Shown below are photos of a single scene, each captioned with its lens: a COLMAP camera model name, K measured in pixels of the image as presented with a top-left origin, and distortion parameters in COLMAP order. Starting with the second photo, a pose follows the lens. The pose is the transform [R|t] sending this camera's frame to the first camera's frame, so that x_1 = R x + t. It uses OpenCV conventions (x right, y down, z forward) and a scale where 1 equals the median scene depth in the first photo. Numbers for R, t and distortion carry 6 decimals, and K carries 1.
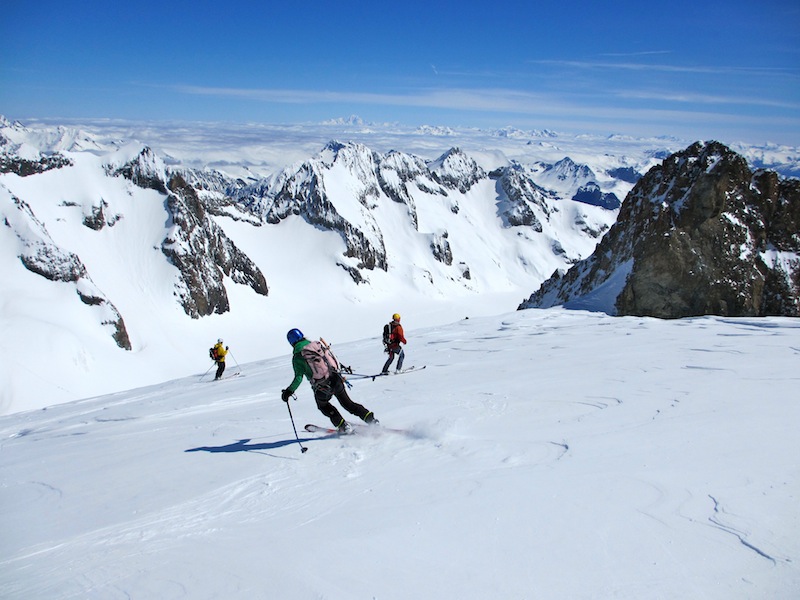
lens RADIAL K [[663.3, 0, 393.2], [0, 663.3, 318.6], [0, 0, 1]] dist [-0.089124, 0.017513]
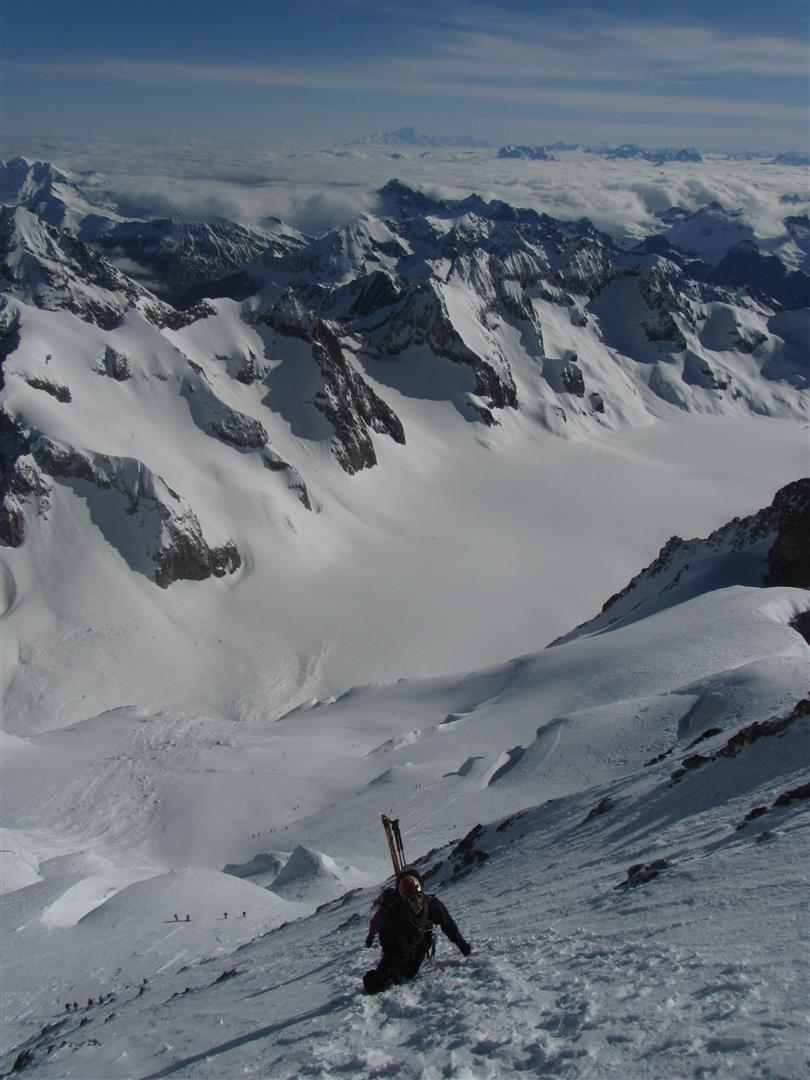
lens RADIAL K [[890.8, 0, 405.5], [0, 890.8, 551.8], [0, 0, 1]] dist [-0.042734, 0.011590]
pose [[0.998185, 0.015715, -0.058129, -0.089602], [-0.006878, 0.988781, 0.149217, -0.059067], [0.059822, -0.148546, 0.987094, -0.254874]]
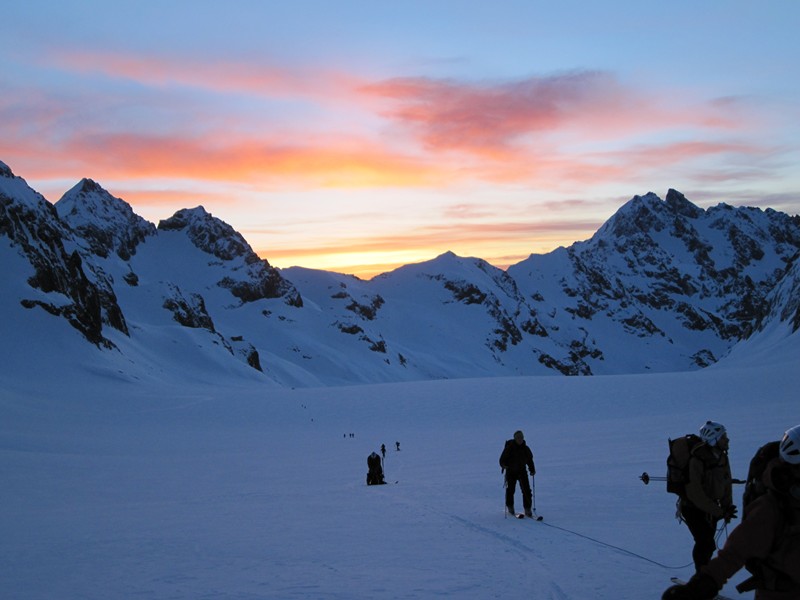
lens RADIAL K [[1017.2, 0, 402.5], [0, 1017.2, 300.6], [0, 0, 1]] dist [-0.133465, 0.000000]
pose [[0.844115, -0.104373, 0.525905, -0.177577], [0.244782, 0.947700, -0.204810, 0.065563], [-0.477023, 0.301615, 0.825516, 0.445675]]
